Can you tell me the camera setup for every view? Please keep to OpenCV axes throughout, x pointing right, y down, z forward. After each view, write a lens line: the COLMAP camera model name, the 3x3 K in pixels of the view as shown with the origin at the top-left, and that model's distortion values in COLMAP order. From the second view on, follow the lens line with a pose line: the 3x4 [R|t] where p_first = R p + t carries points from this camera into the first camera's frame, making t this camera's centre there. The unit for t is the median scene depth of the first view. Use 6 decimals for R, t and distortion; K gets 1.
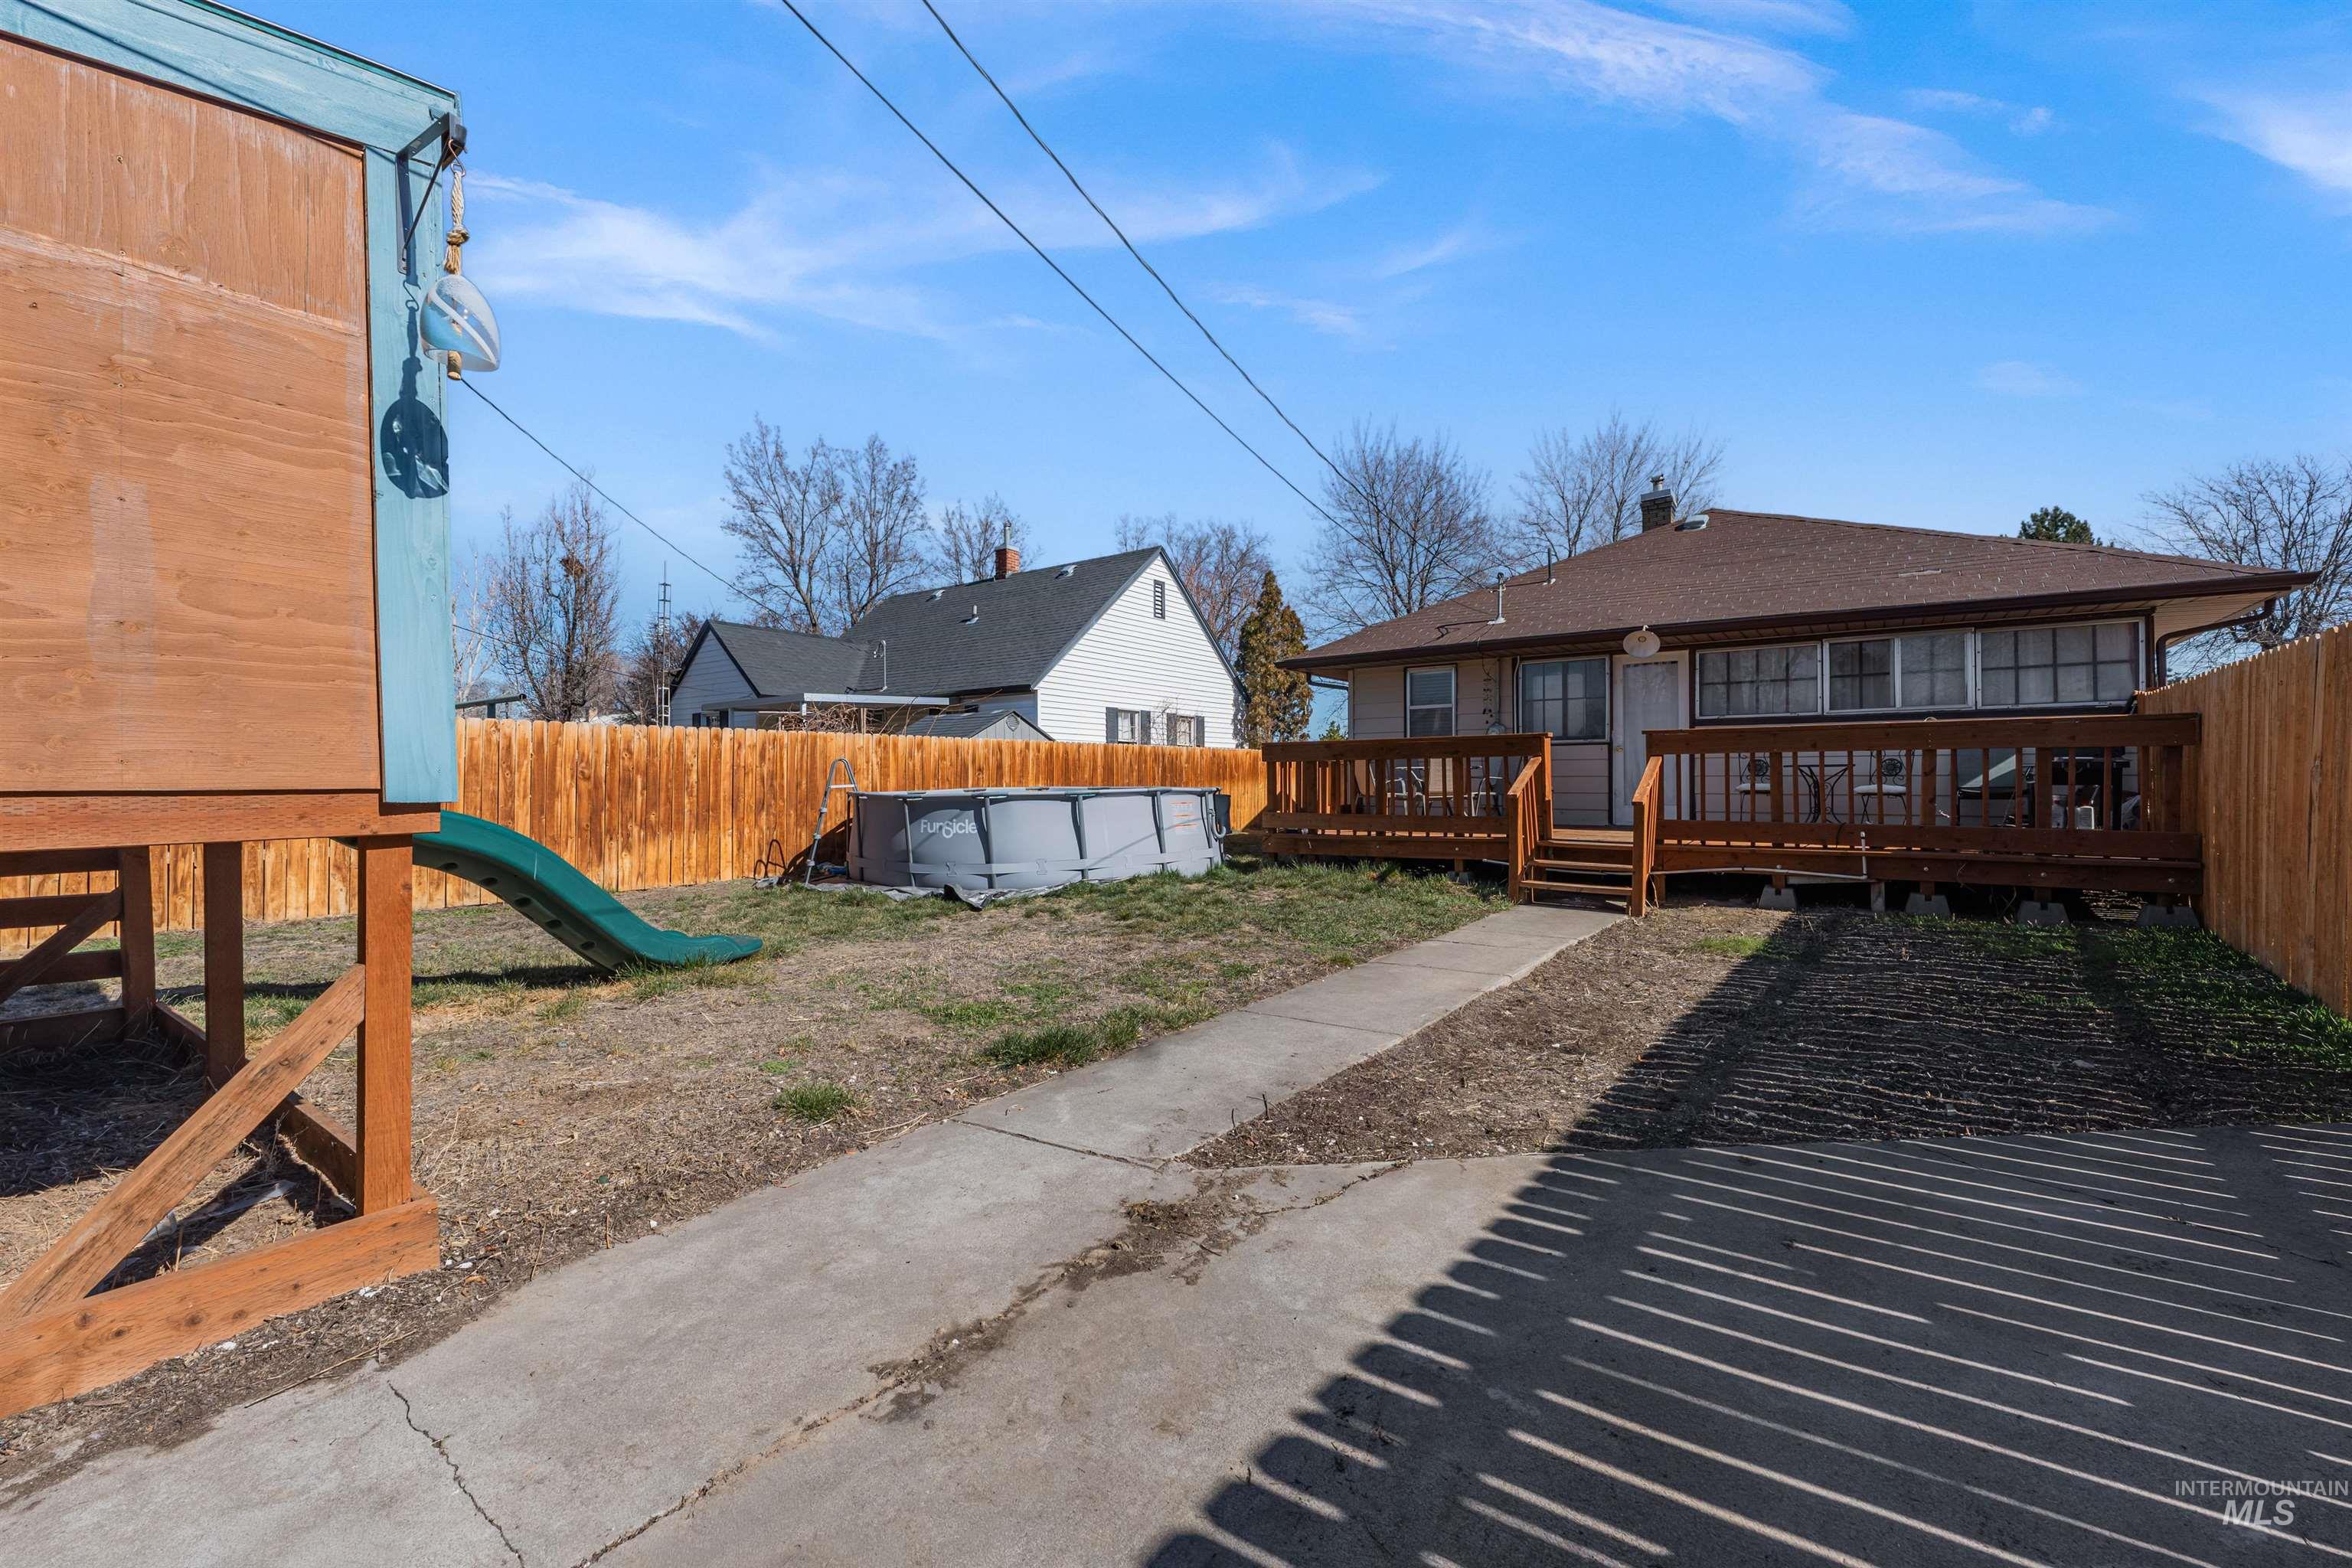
lens RADIAL K [[936.5, 0, 1176.0], [0, 936.5, 784.0], [0, 0, 1]] dist [0.001932, -0.000071]
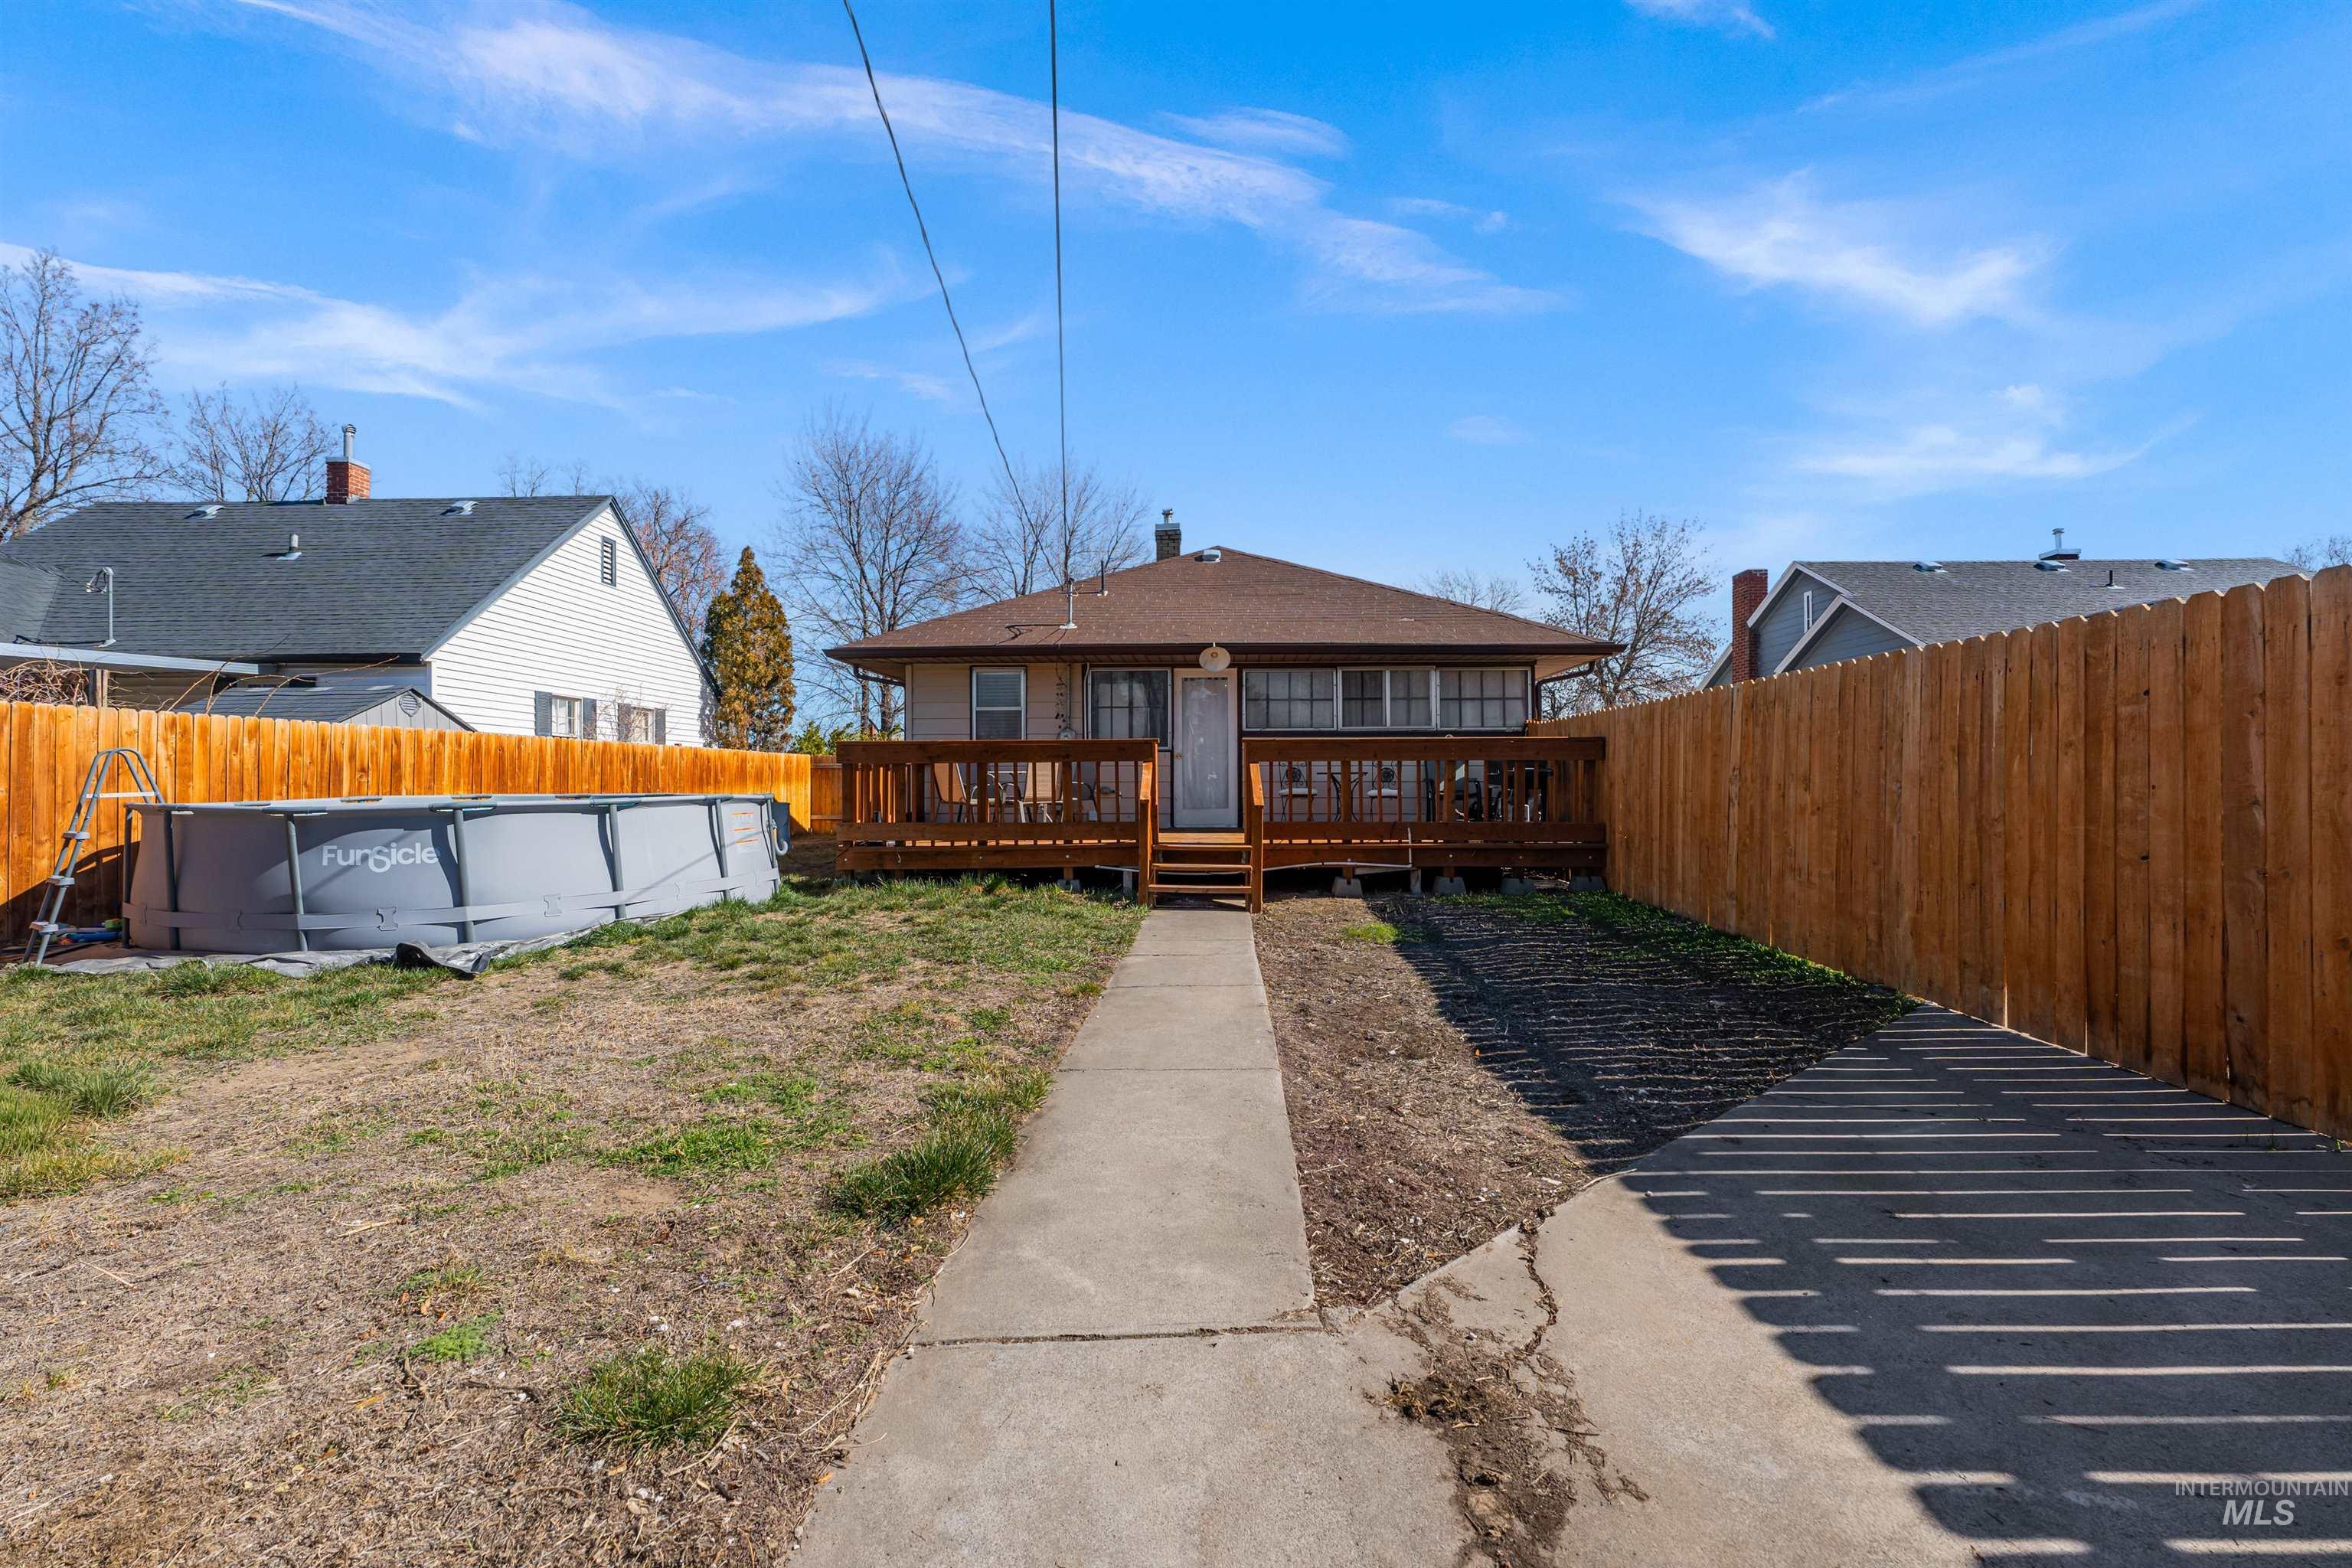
lens RADIAL K [[935.6, 0, 1176.0], [0, 935.6, 784.0], [0, 0, 1]] dist [0.000511, -0.000466]
pose [[0.827621, 0.001406, 0.561286, -0.145912], [0.002209, 0.999981, -0.005763, 0.000517], [-0.561283, 0.006010, 0.827602, 0.134794]]
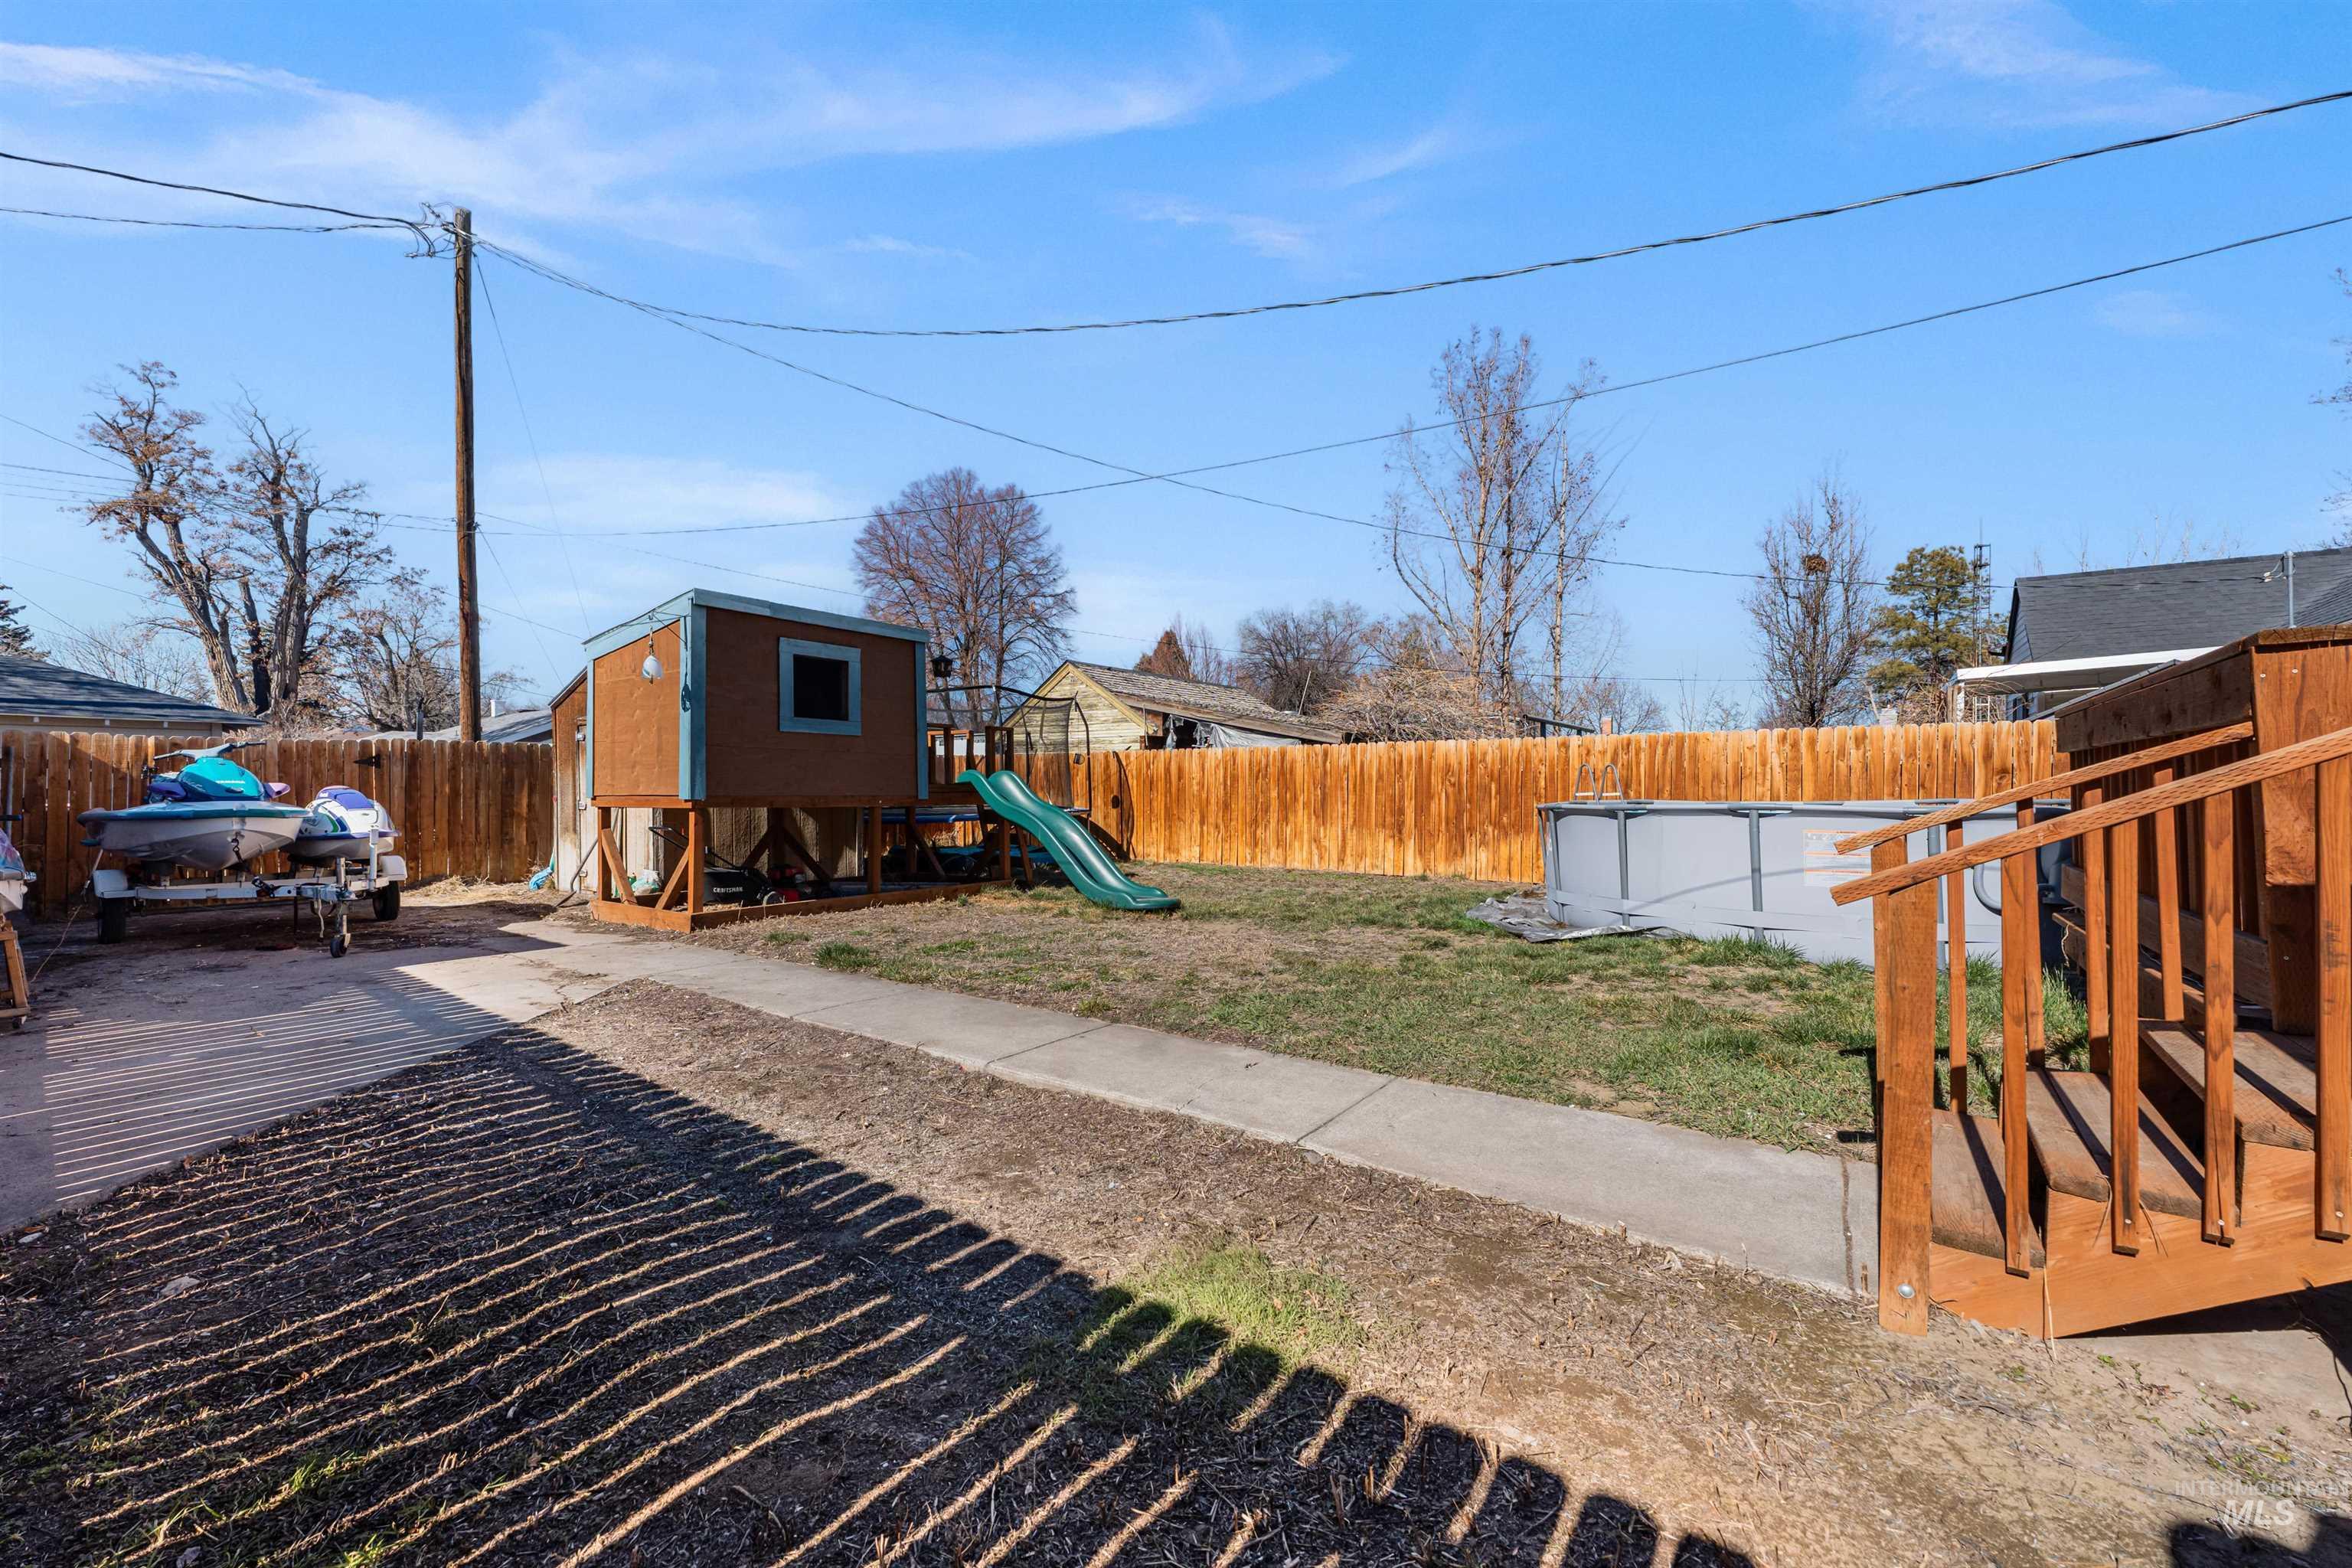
lens RADIAL K [[935.6, 0, 1176.0], [0, 935.6, 784.0], [0, 0, 1]] dist [0.000511, -0.000466]
pose [[-0.017071, 0.003147, -0.999849, 0.621794], [-0.003617, 0.999988, 0.003209, -0.009645], [0.999848, 0.003671, -0.017060, 0.659161]]
